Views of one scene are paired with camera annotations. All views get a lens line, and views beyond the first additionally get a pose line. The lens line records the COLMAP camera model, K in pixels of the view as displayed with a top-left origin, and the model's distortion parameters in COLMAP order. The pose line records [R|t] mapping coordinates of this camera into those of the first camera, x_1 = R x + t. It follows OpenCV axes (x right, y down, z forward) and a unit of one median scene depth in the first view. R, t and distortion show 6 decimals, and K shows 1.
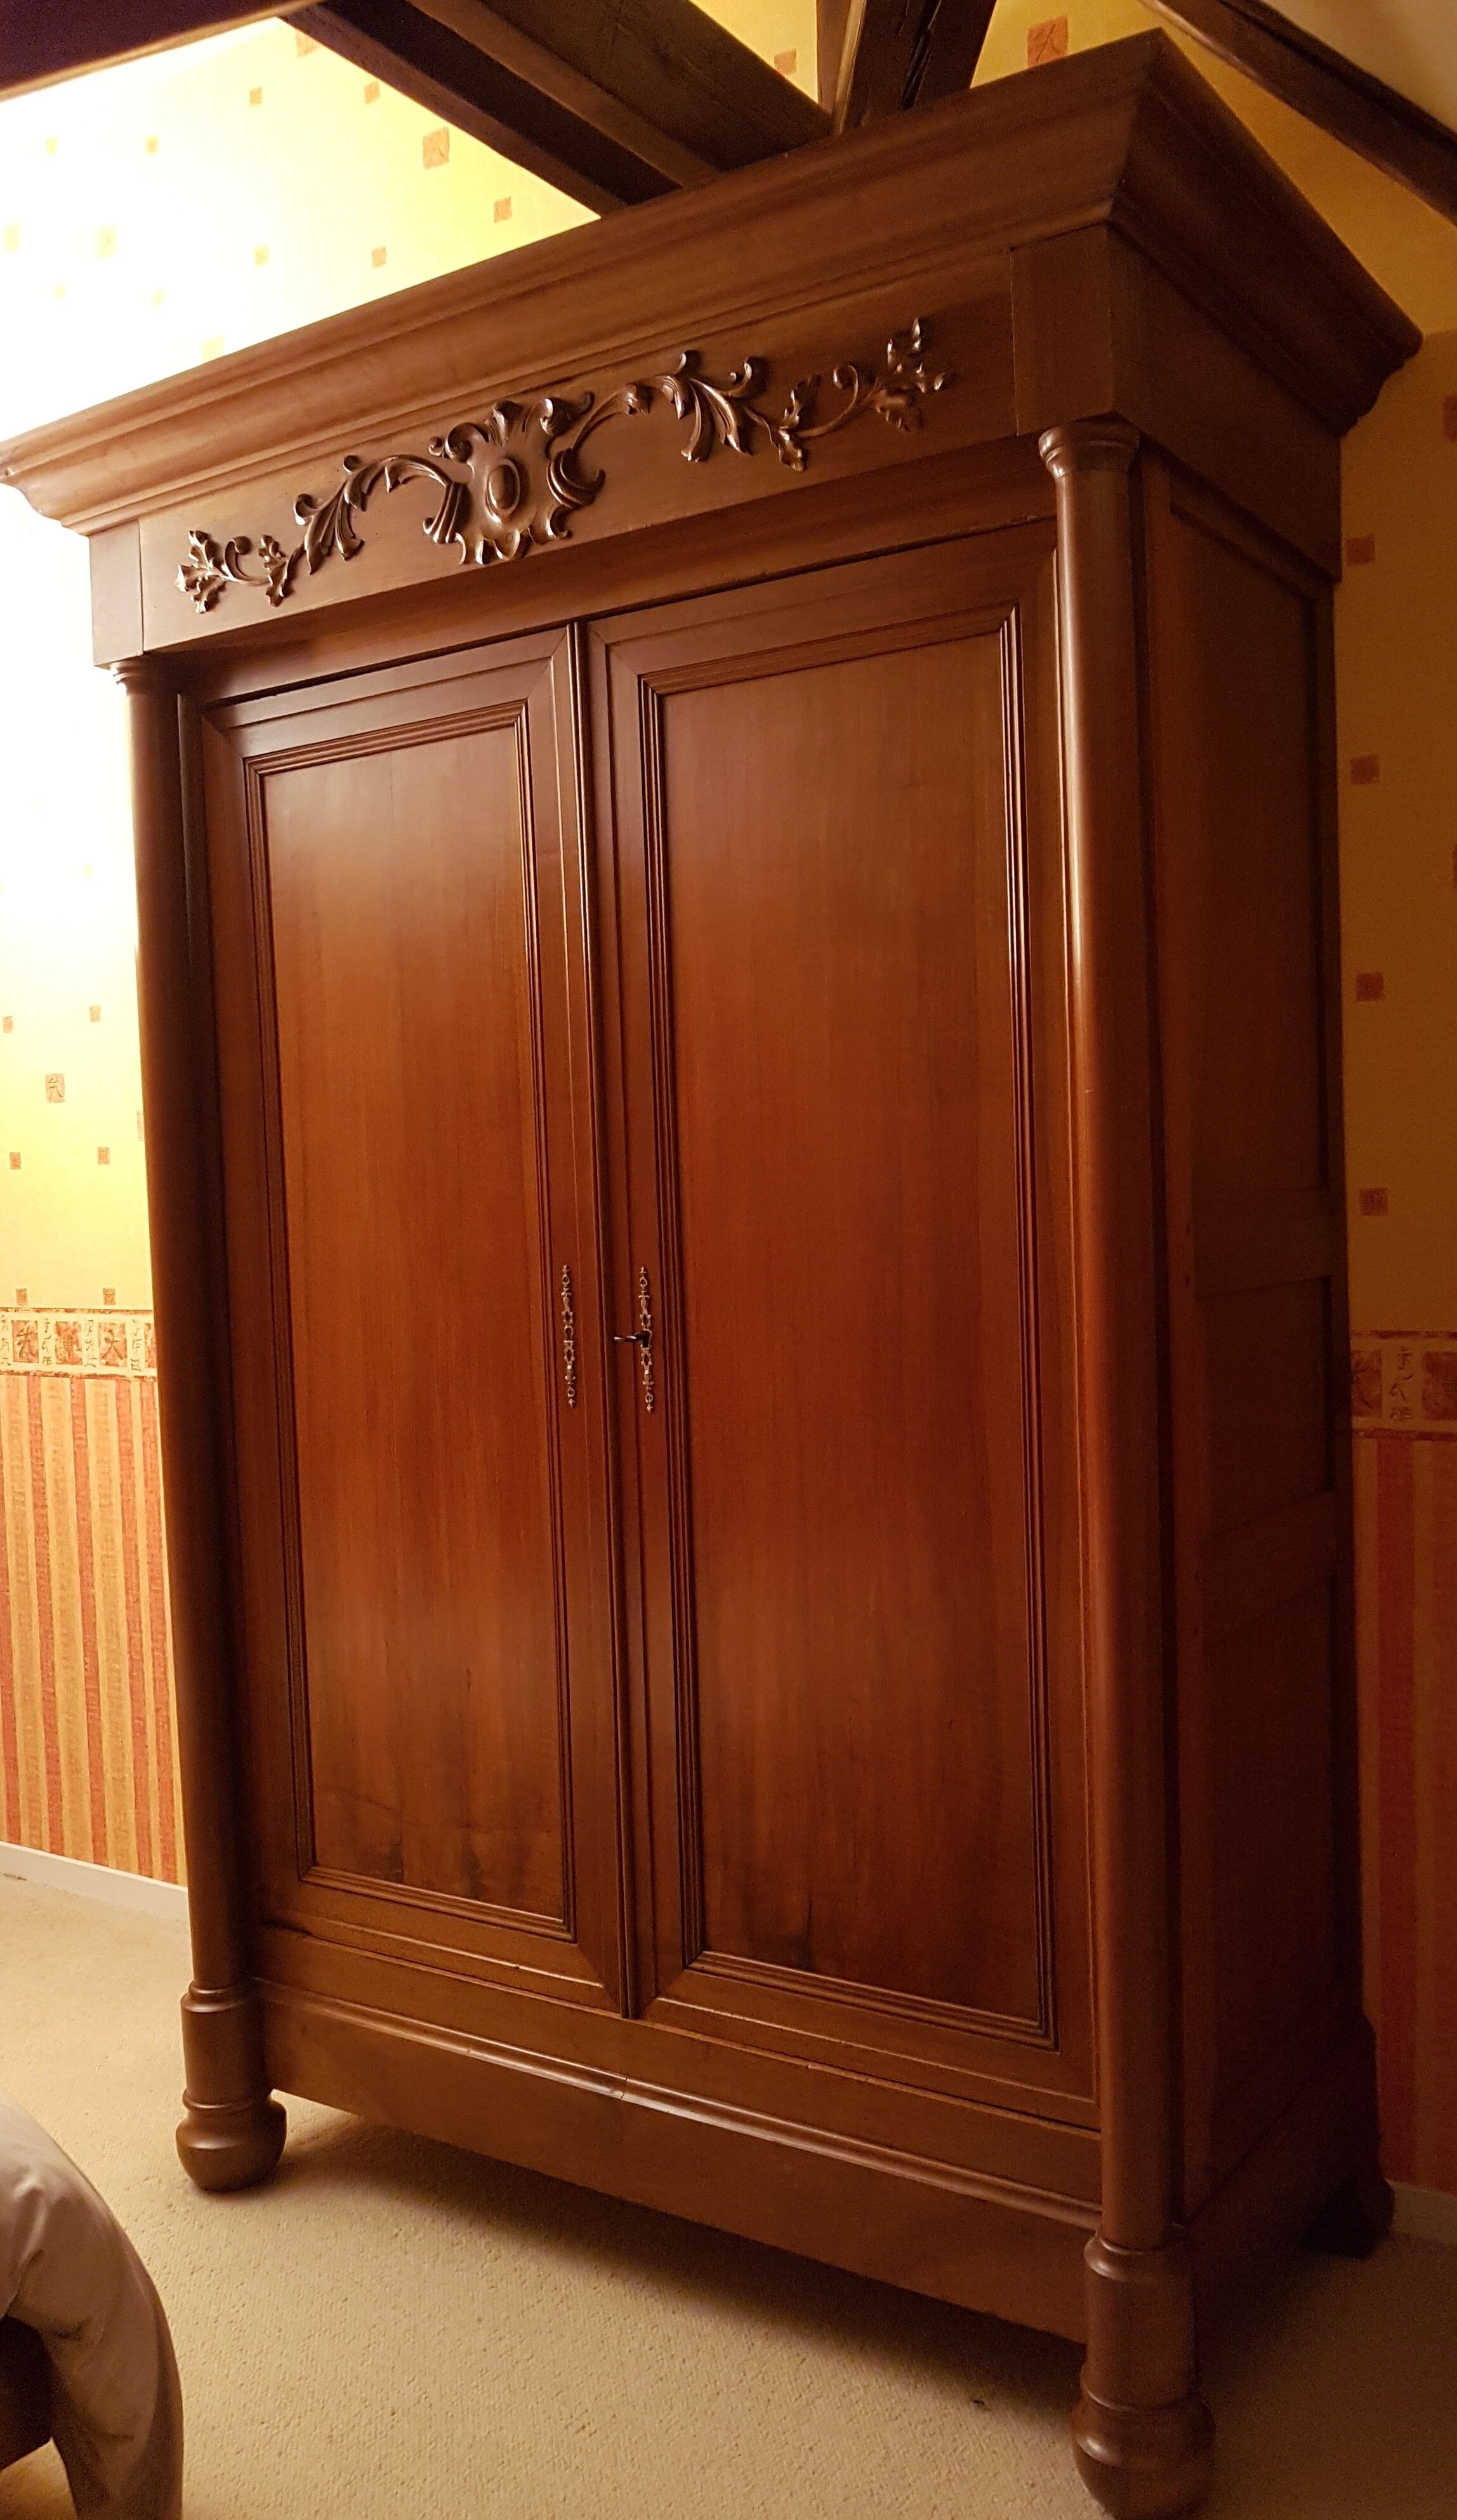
lens RADIAL K [[1956.4, 0, 729.5], [0, 1956.4, 1255.6], [0, 0, 1]] dist [-0.077834, -0.000464]
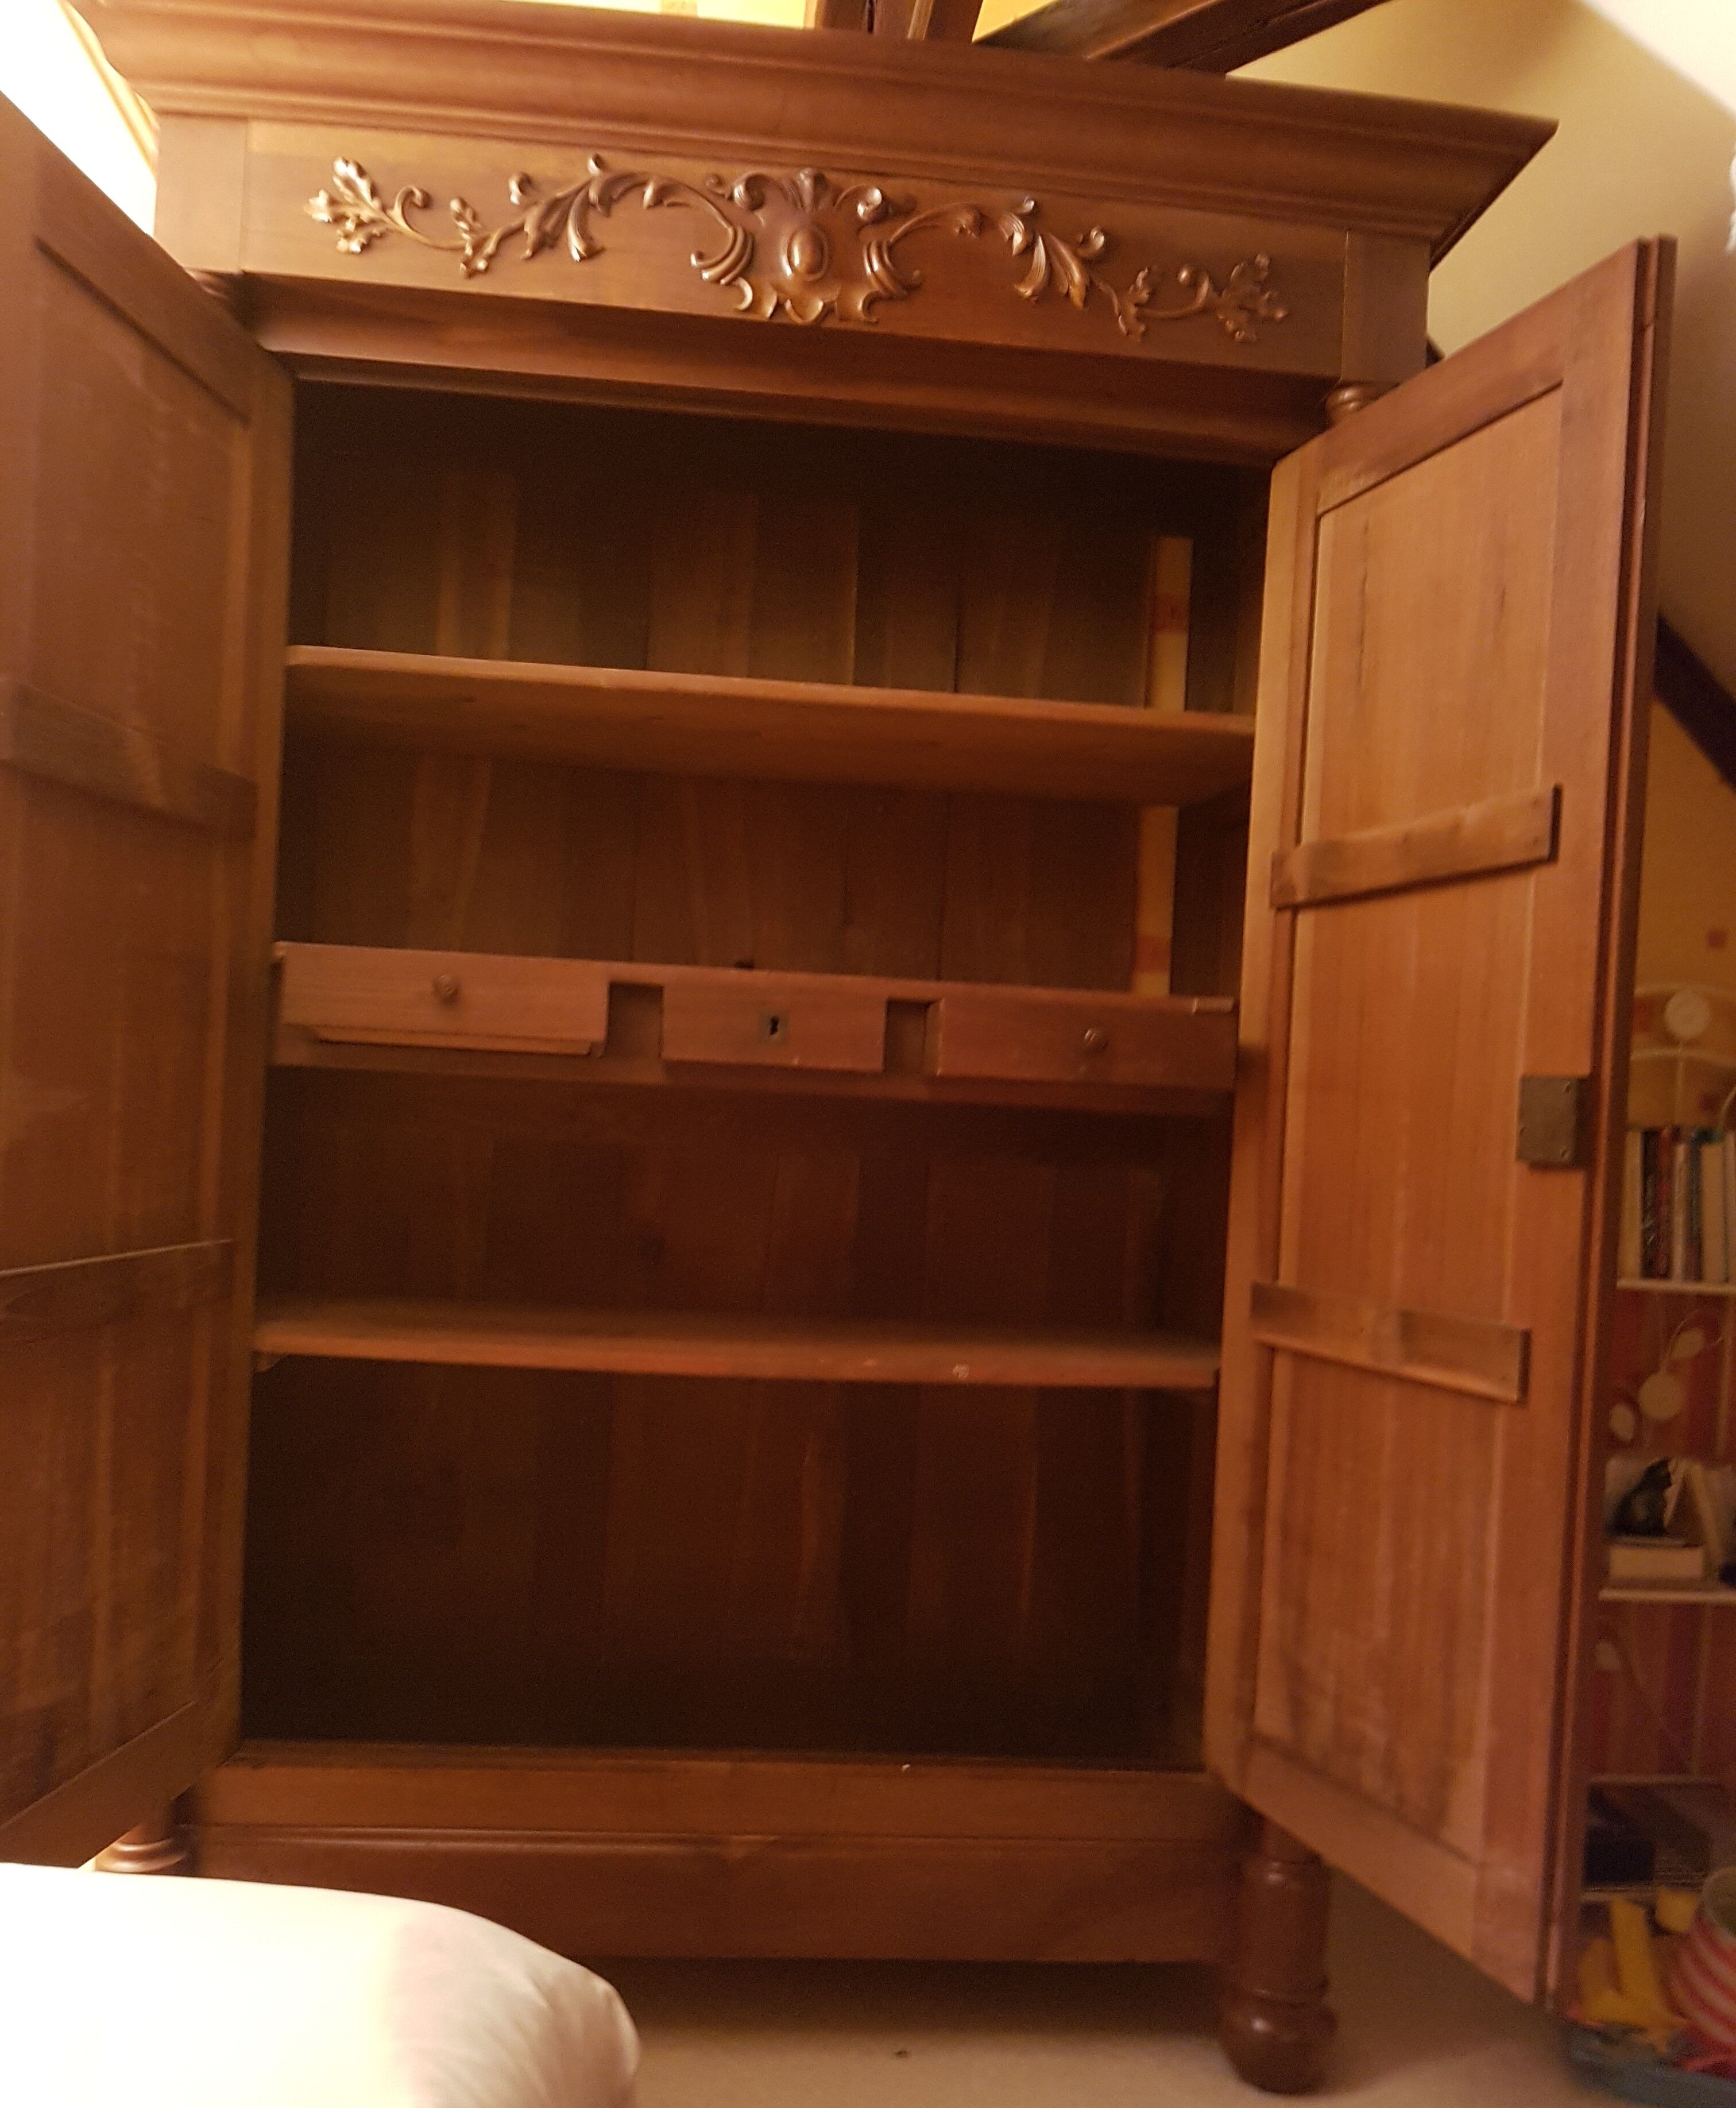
lens RADIAL K [[1779.9, 0, 868.5], [0, 1779.9, 1062.0], [0, 0, 1]] dist [-0.037609, -0.030762]
pose [[0.765708, 0.069004, 0.639476, -0.627808], [-0.042055, 0.997472, -0.057277, 0.077536], [-0.641812, 0.016964, 0.766674, 0.258348]]
